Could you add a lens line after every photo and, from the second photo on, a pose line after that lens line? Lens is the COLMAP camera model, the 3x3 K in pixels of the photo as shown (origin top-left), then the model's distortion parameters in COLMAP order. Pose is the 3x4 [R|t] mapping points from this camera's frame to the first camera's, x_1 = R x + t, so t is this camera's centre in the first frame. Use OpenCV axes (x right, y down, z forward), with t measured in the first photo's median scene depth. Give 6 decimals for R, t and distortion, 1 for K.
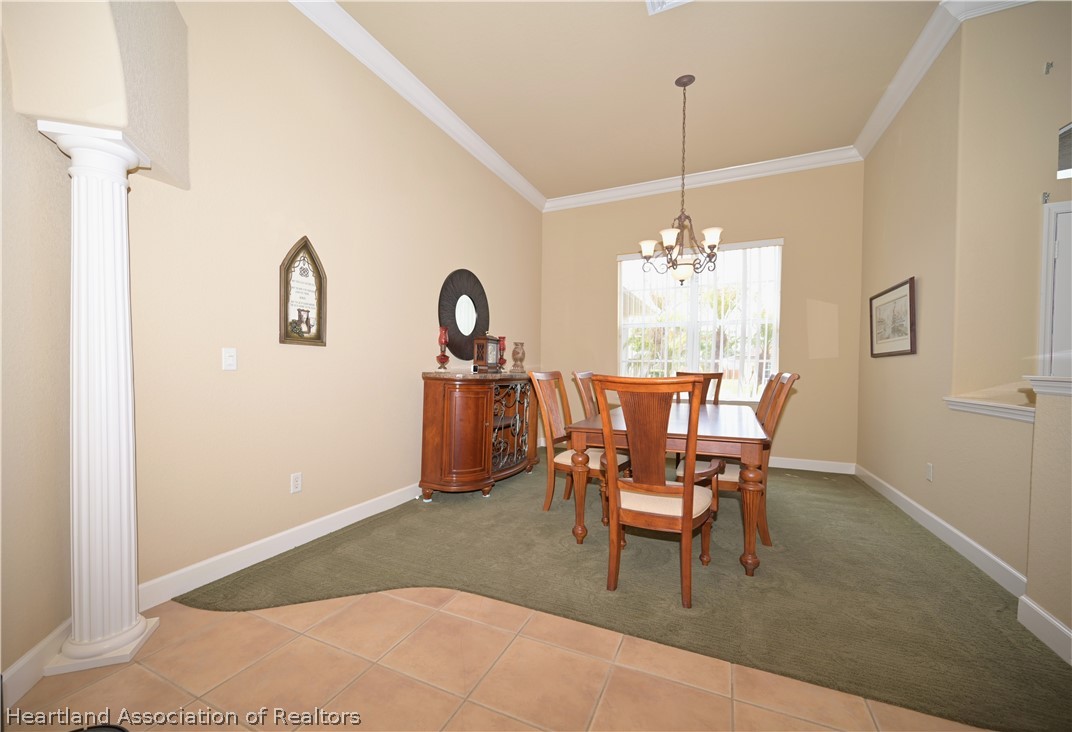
lens RADIAL K [[430.2, 0, 532.5], [0, 430.2, 381.7], [0, 0, 1]] dist [0.010018, -0.010613]
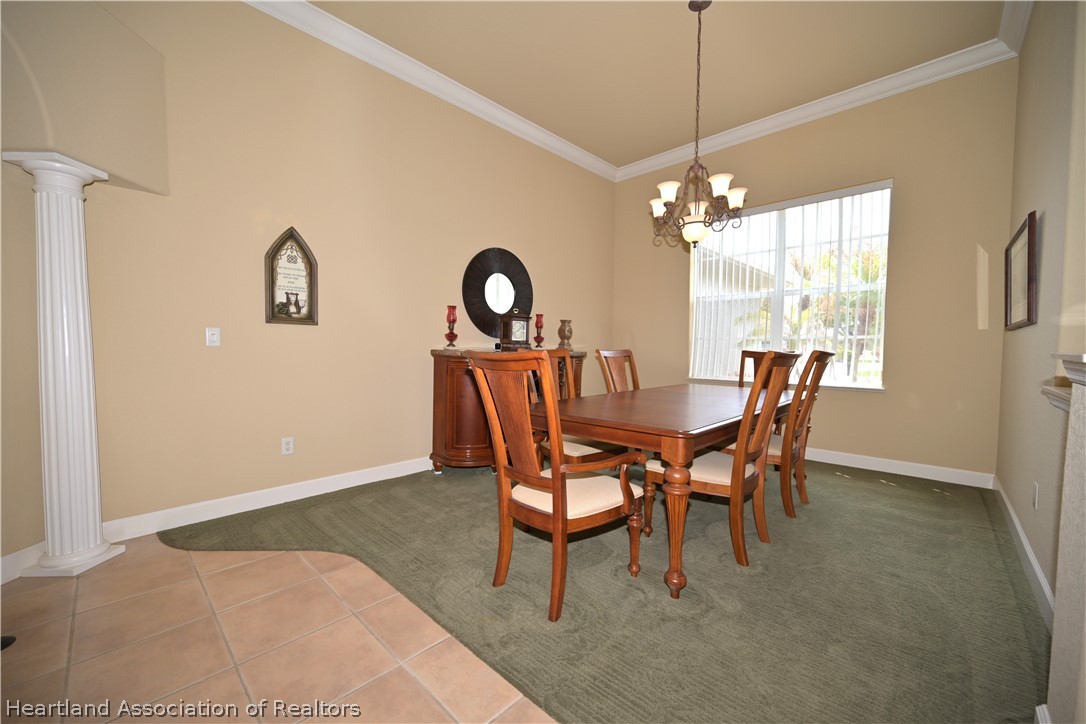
lens RADIAL K [[426.0, 0, 544.0], [0, 426.0, 369.6], [0, 0, 1]] dist [-0.001690, -0.000257]
pose [[0.952799, 0.015275, -0.303217, 0.411681], [-0.009435, 0.999741, 0.020718, 0.003169], [0.303455, -0.016879, 0.952696, 0.133390]]
